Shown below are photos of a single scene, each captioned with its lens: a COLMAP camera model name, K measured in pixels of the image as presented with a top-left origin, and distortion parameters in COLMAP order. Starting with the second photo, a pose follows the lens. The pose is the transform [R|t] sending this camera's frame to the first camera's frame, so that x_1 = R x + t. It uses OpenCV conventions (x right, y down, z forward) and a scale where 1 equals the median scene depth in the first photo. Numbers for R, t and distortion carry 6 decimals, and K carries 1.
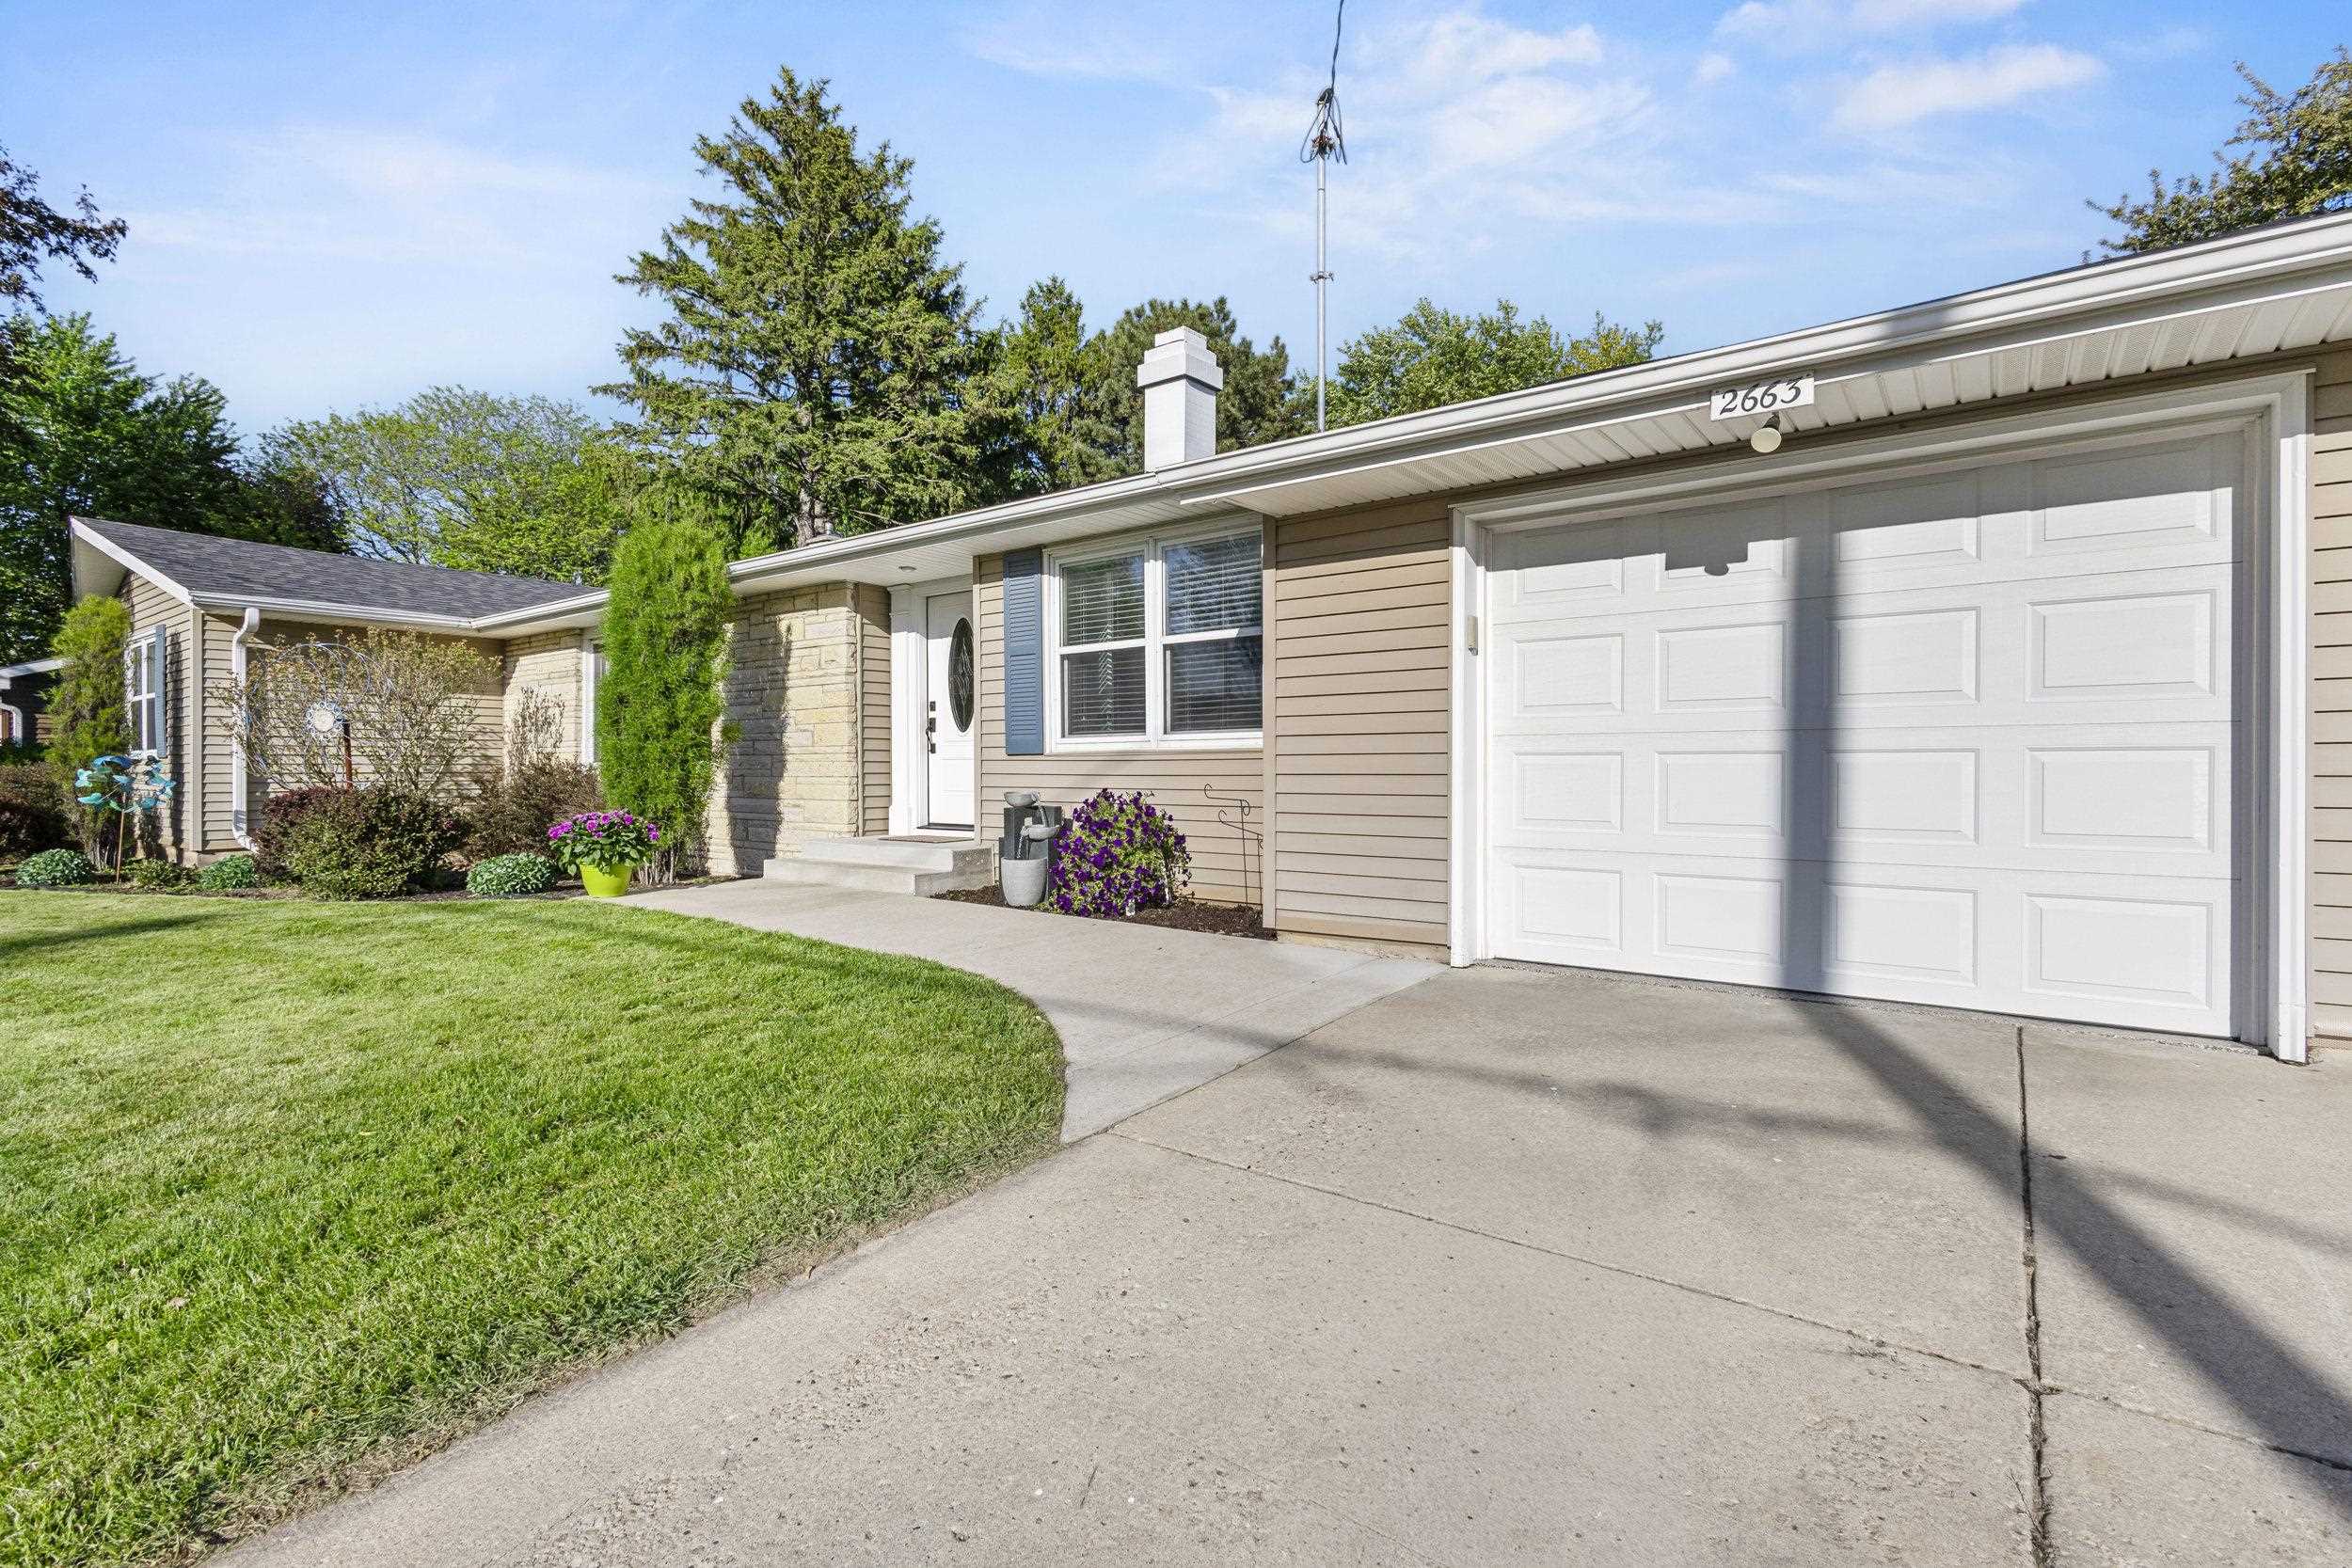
lens RADIAL K [[1093.2, 0, 1169.9], [0, 1093.2, 778.6], [0, 0, 1]] dist [0.003079, 0.000667]
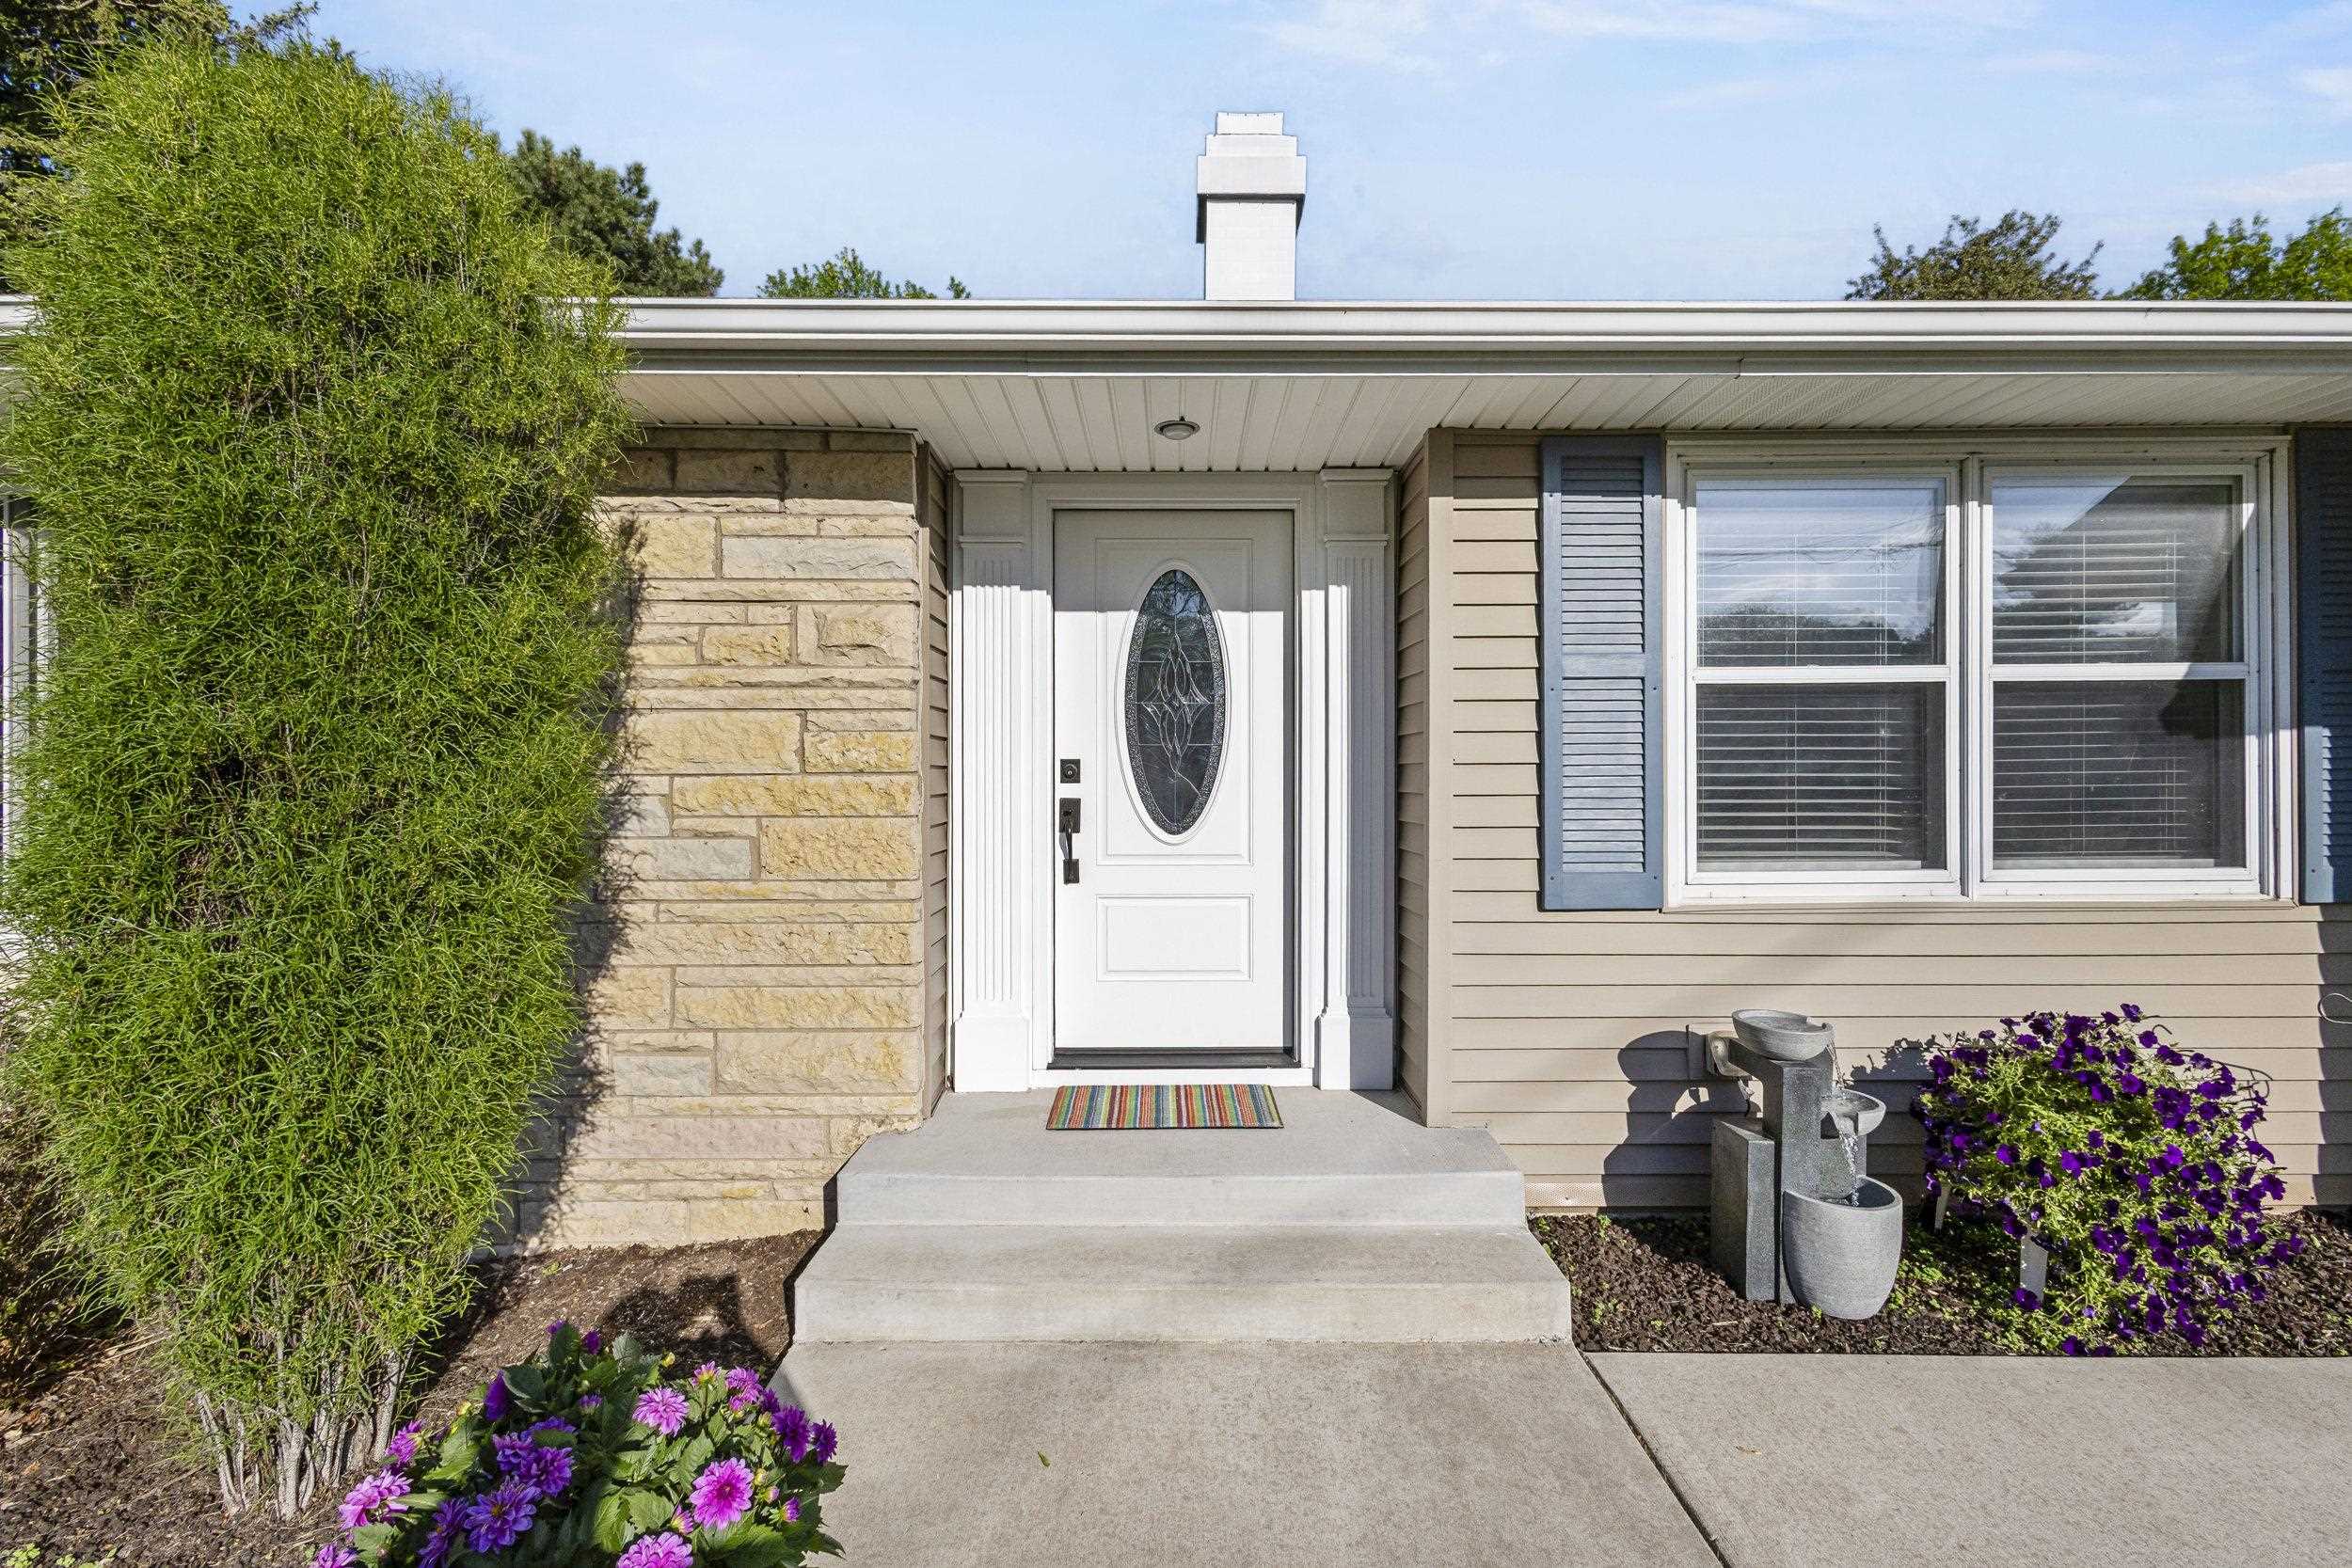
lens RADIAL K [[1093.2, 0, 1179.7], [0, 1093.2, 769.8], [0, 0, 1]] dist [0.003079, 0.000667]
pose [[0.781227, -0.000046, 0.624247, -0.538360], [0.006302, 0.999950, -0.007814, -0.075293], [-0.624215, 0.010038, 0.781188, 0.776534]]
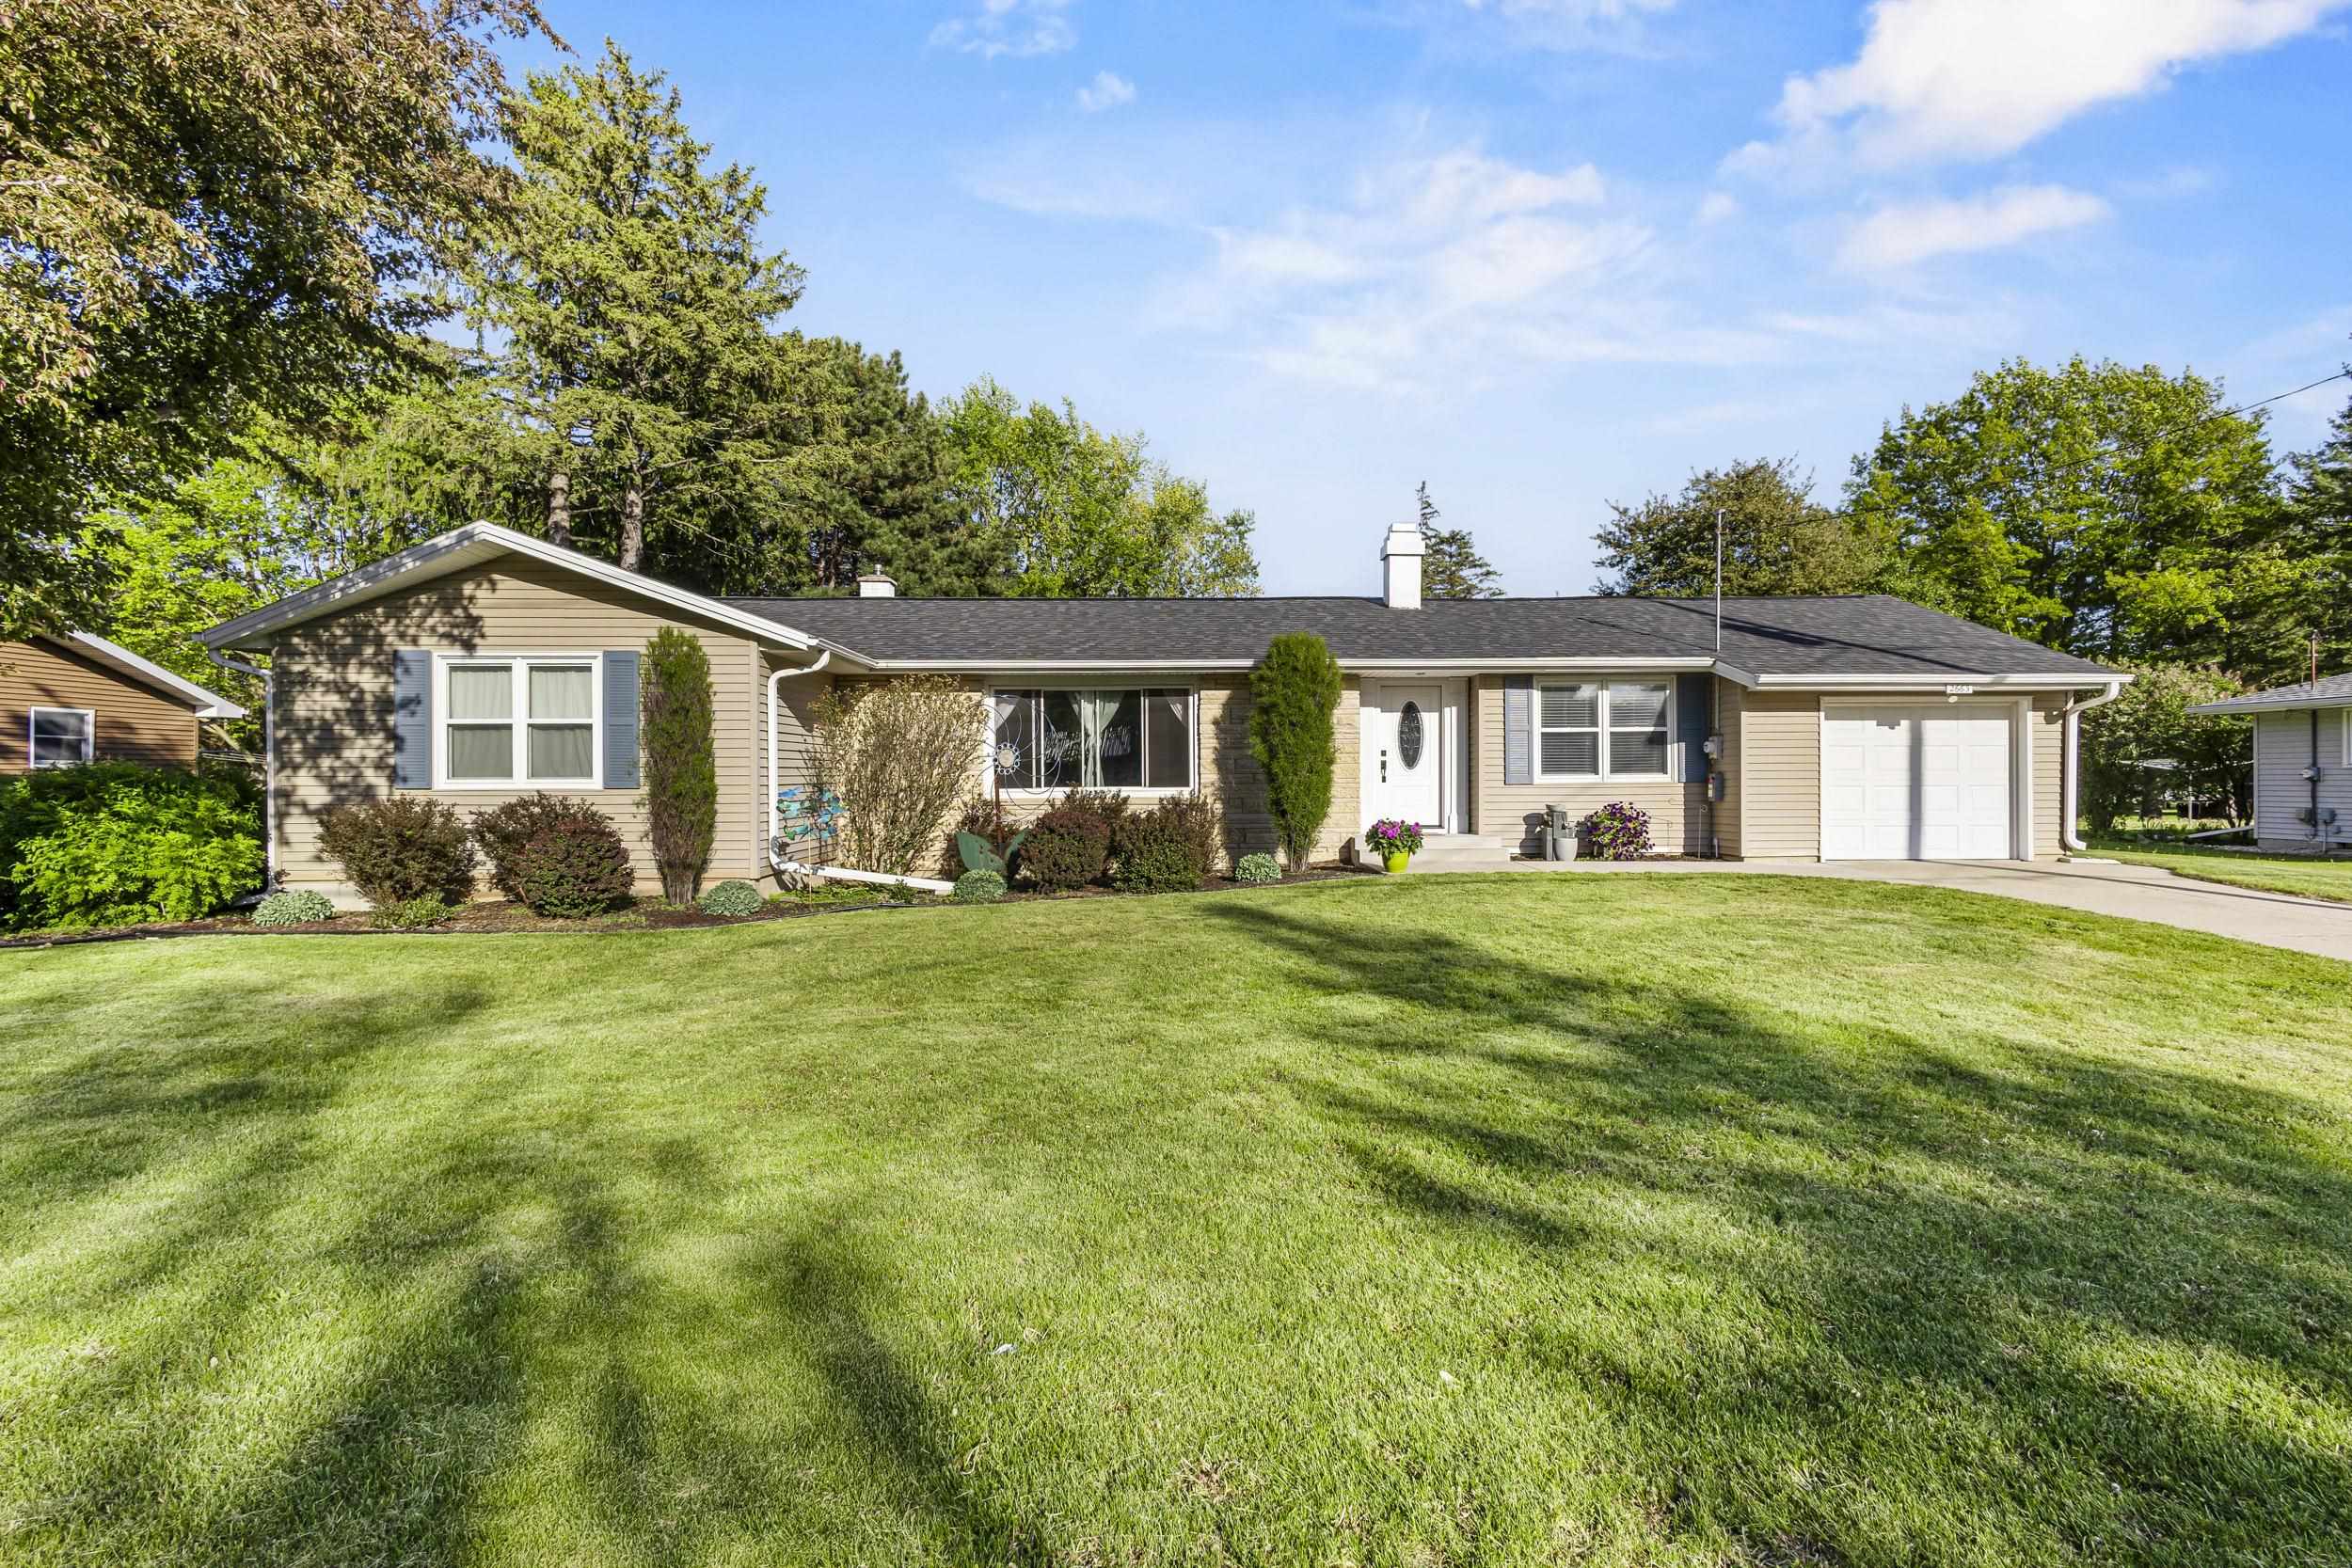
lens RADIAL K [[1093.2, 0, 1171.7], [0, 1093.2, 780.2], [0, 0, 1]] dist [0.003079, 0.000667]
pose [[0.774467, -0.006893, 0.632577, -1.790523], [0.009129, 0.999958, -0.000281, -0.034401], [-0.632549, 0.005993, 0.774497, -0.069302]]
